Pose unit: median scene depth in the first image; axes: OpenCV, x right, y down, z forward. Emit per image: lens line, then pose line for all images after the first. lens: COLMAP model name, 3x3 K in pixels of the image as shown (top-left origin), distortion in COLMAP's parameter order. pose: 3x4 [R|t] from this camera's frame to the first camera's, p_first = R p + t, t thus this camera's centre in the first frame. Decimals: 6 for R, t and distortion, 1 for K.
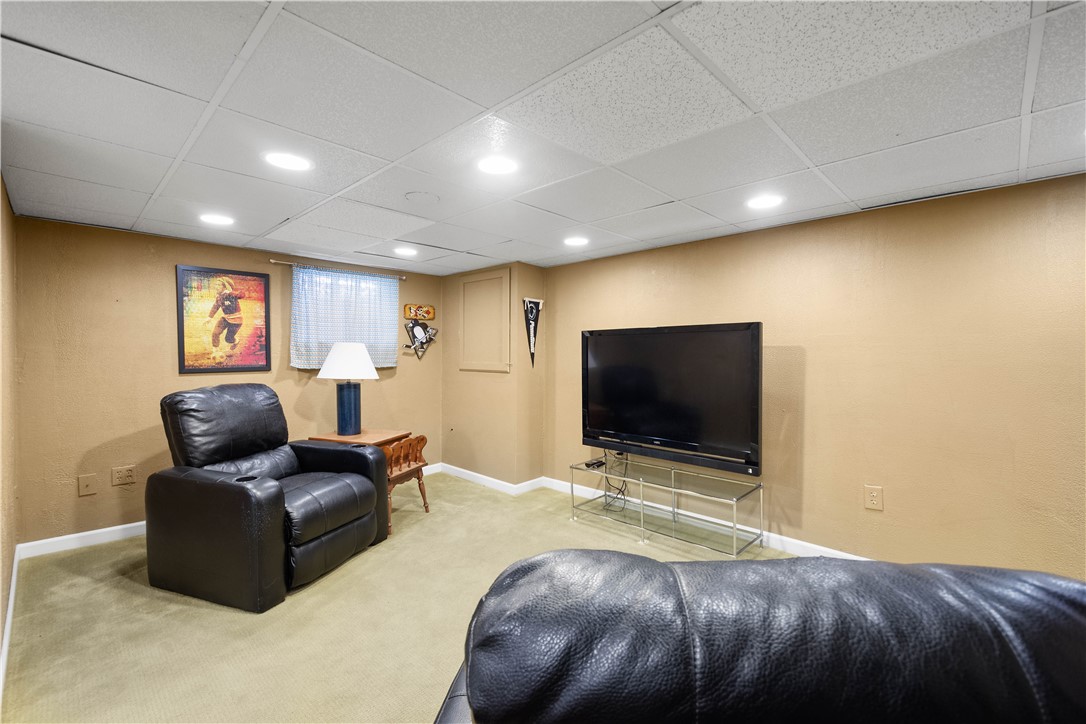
lens RADIAL K [[480.3, 0, 541.4], [0, 480.3, 364.2], [0, 0, 1]] dist [0.003998, 0.000572]
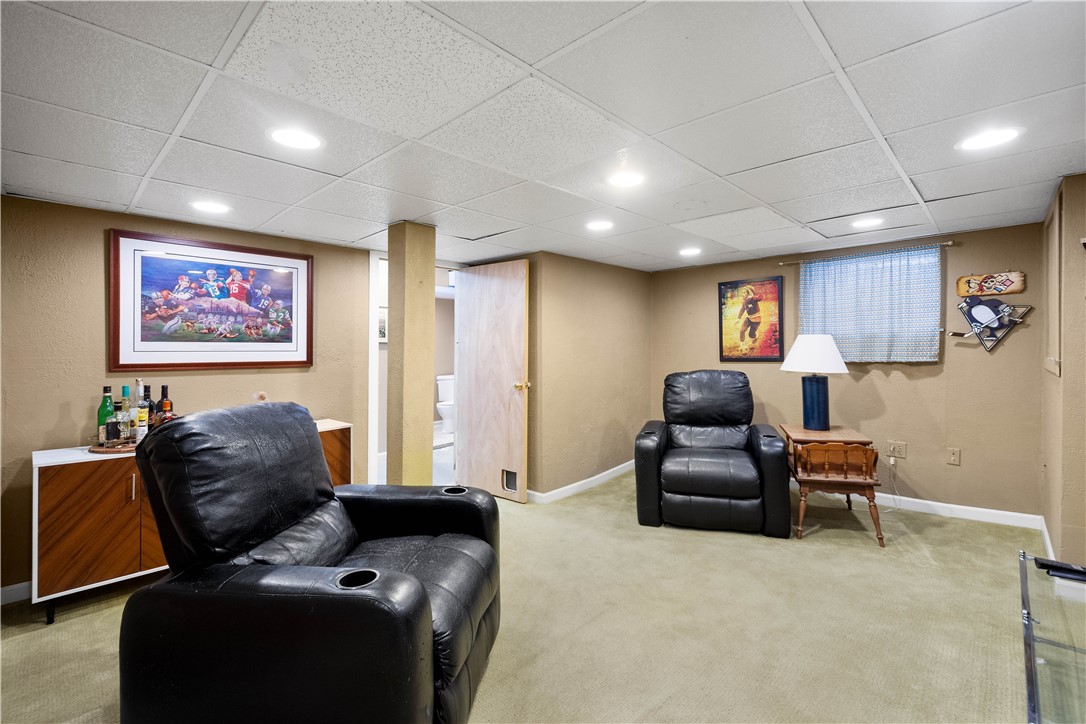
lens RADIAL K [[480.3, 0, 537.8], [0, 480.3, 346.3], [0, 0, 1]] dist [0.003998, 0.000572]
pose [[-0.003766, -0.007204, -0.999967, 0.574455], [-0.013940, 0.999877, -0.007151, -0.006290], [0.999896, 0.013913, -0.003866, 0.448631]]
